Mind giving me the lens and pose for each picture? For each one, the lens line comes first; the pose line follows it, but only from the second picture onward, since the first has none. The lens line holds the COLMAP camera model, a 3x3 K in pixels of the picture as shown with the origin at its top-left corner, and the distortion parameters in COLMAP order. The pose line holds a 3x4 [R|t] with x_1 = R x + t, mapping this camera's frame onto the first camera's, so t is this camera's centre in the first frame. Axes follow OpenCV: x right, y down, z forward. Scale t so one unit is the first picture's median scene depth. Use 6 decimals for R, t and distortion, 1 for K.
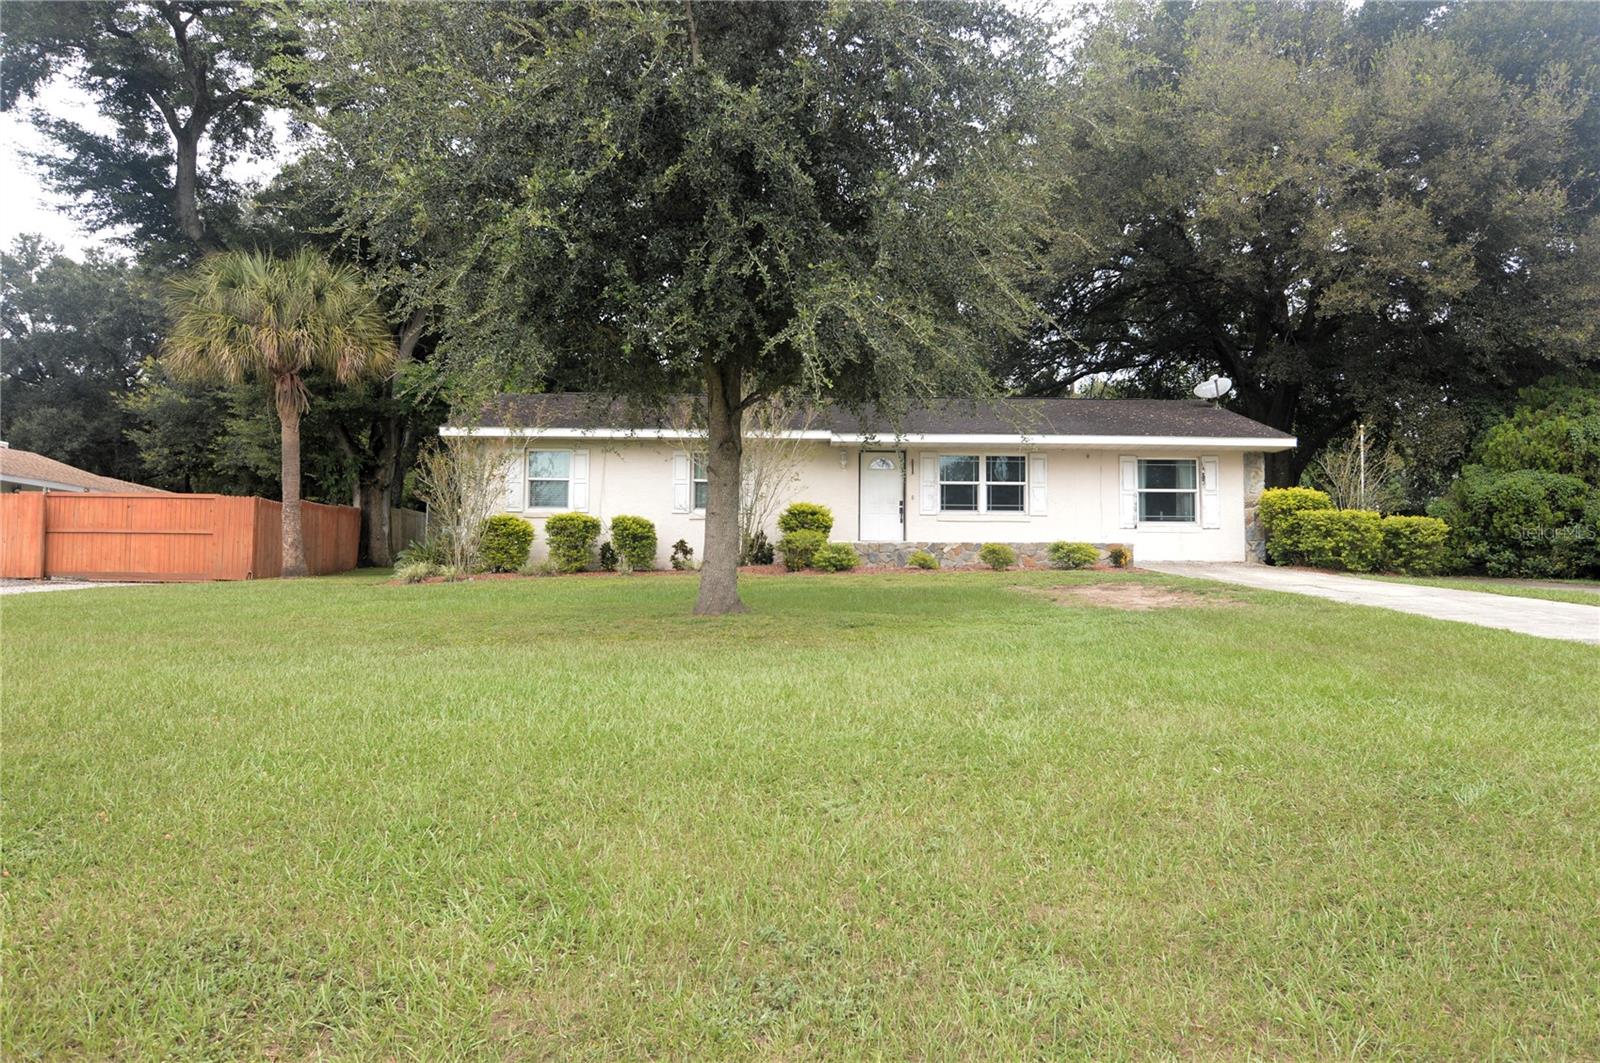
lens RADIAL K [[1129.0, 0, 801.0], [0, 1129.0, 533.4], [0, 0, 1]] dist [-0.002603, -0.002751]
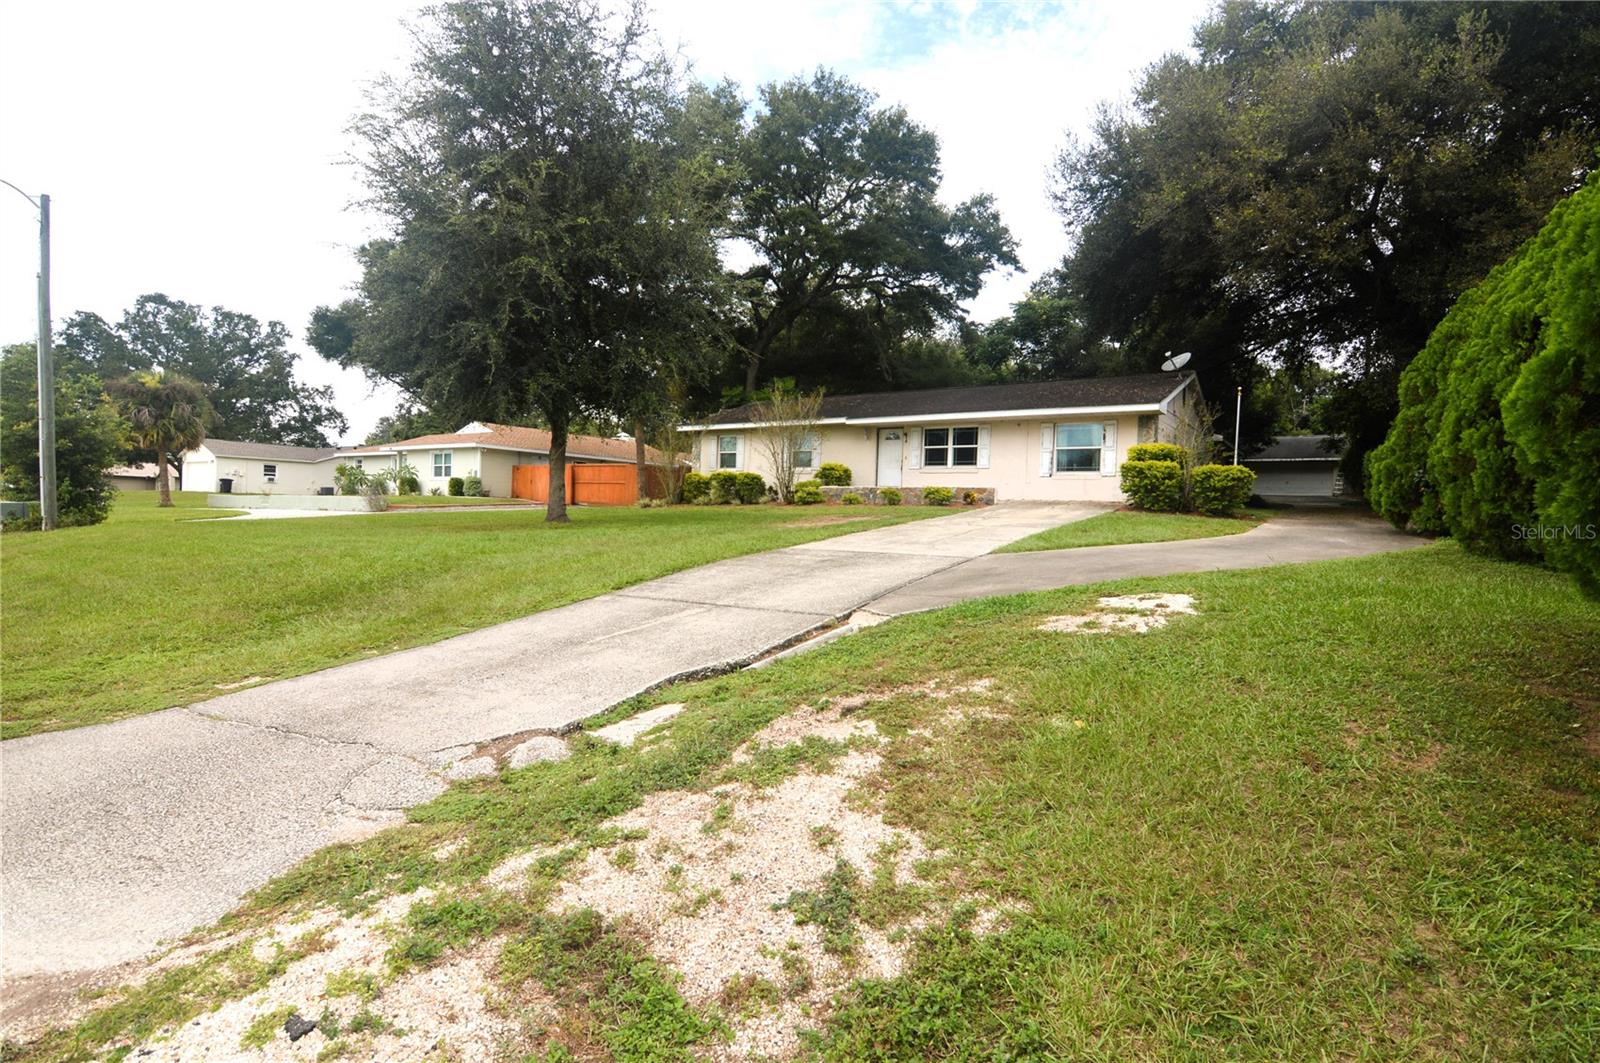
lens RADIAL K [[785.4, 0, 794.7], [0, 785.4, 530.3], [0, 0, 1]] dist [-0.007067, -0.001442]
pose [[0.803893, 0.031357, -0.593947, 0.612156], [0.006903, 0.998050, 0.062034, -0.000488], [0.594734, -0.053968, 0.802109, 0.049515]]
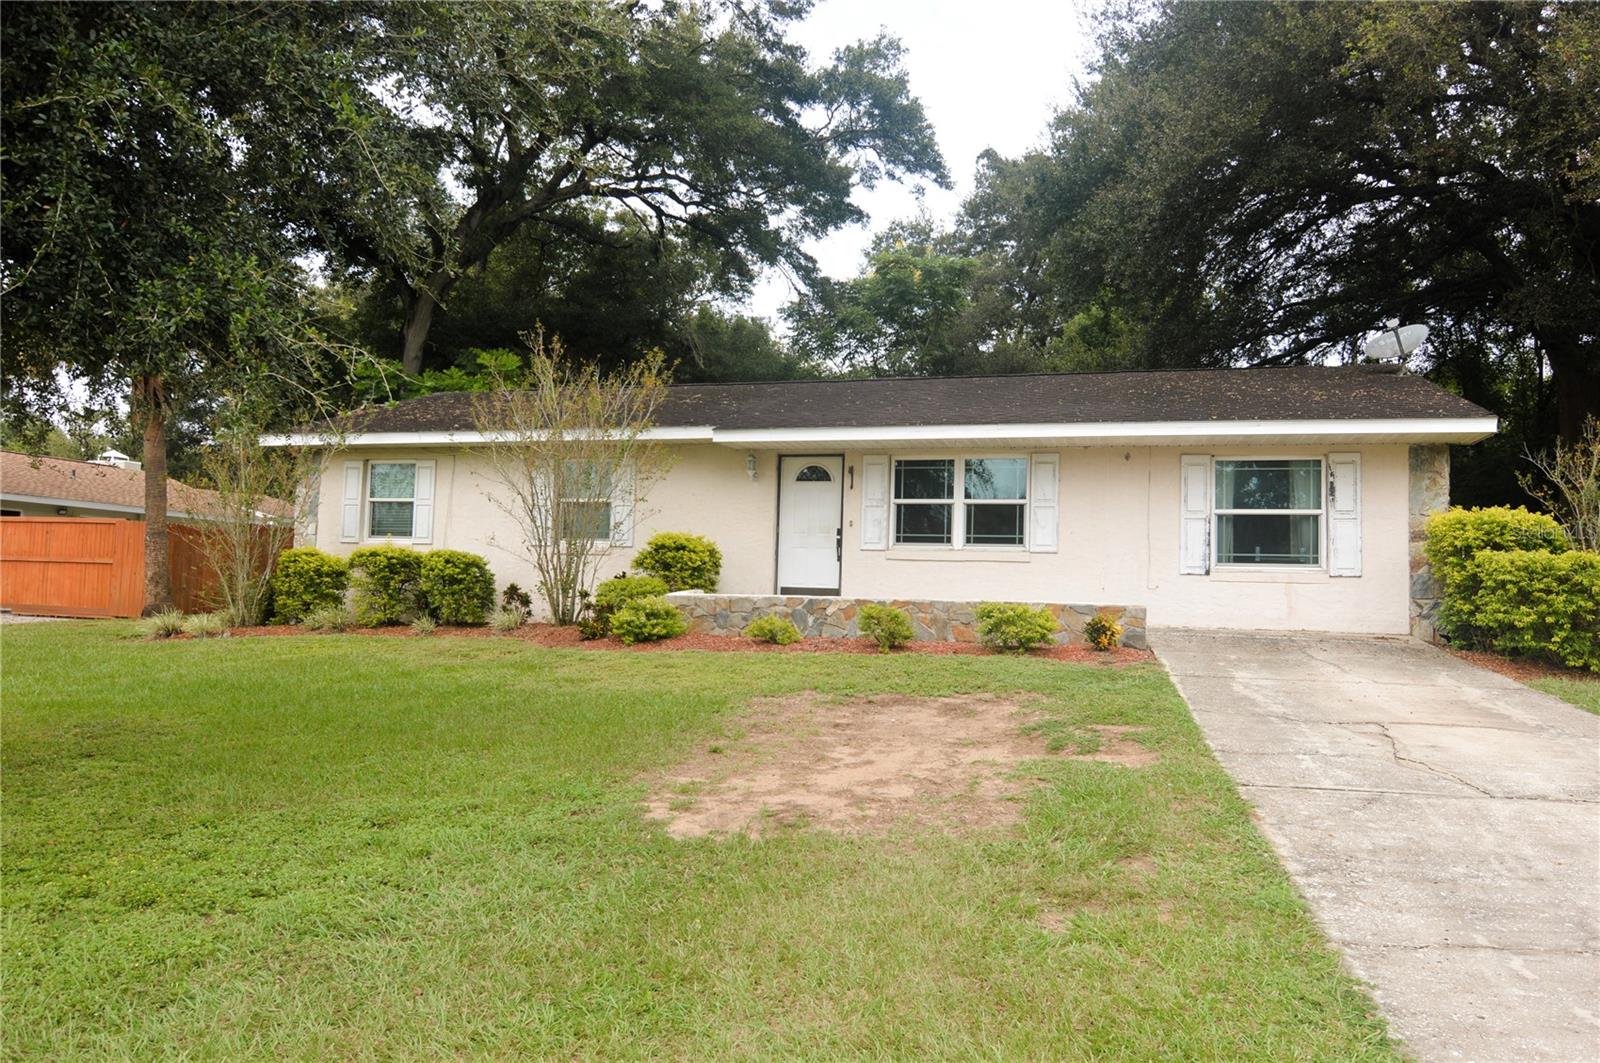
lens RADIAL K [[1129.0, 0, 798.3], [0, 1129.0, 526.6], [0, 0, 1]] dist [-0.002603, -0.002751]
pose [[0.953534, 0.000348, -0.301287, 0.268924], [-0.004214, 0.999917, -0.012180, -0.021864], [0.301257, 0.012884, 0.953456, 0.355640]]
